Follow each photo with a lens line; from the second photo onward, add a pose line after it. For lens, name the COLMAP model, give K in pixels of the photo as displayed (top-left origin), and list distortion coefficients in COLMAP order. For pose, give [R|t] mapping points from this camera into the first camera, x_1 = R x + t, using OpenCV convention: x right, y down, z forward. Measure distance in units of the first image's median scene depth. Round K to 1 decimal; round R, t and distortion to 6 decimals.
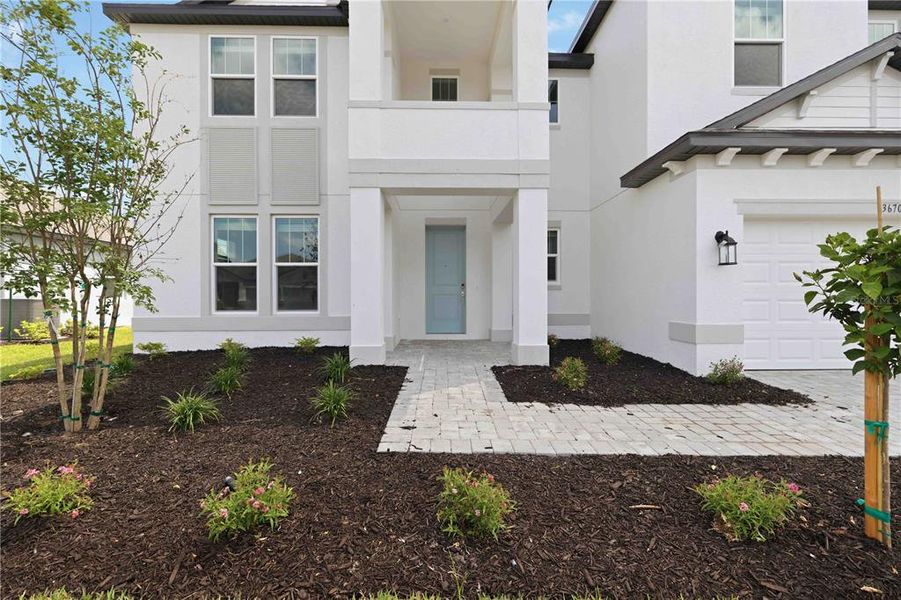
lens RADIAL K [[374.3, 0, 454.0], [0, 374.3, 299.1], [0, 0, 1]] dist [-0.002604, 0.000049]
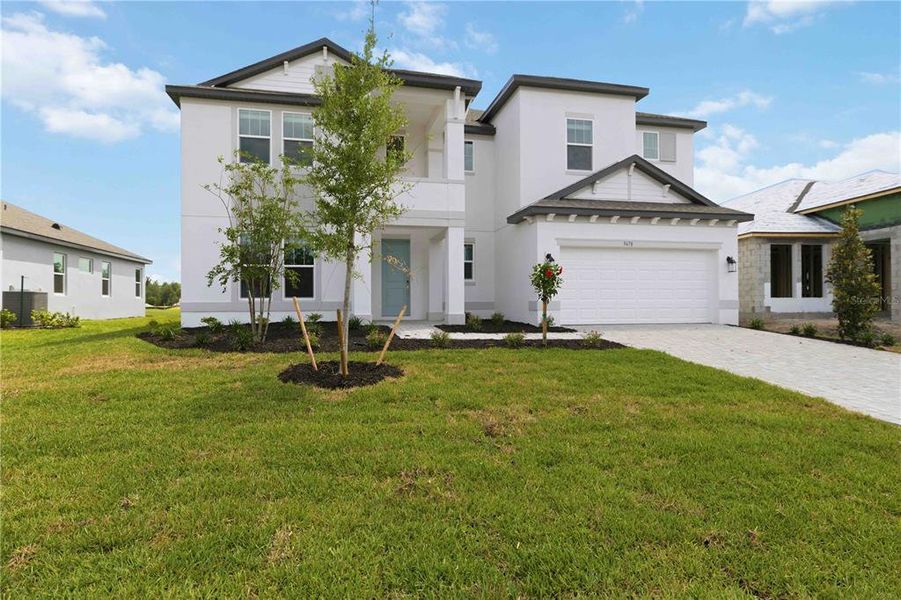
lens RADIAL K [[414.4, 0, 451.8], [0, 414.4, 298.4], [0, 0, 1]] dist [0.001617, 0.000305]
pose [[0.980307, -0.003133, 0.197455, -0.163324], [0.004355, 0.999974, -0.005756, 0.047565], [-0.197432, 0.006502, 0.980295, -0.755434]]
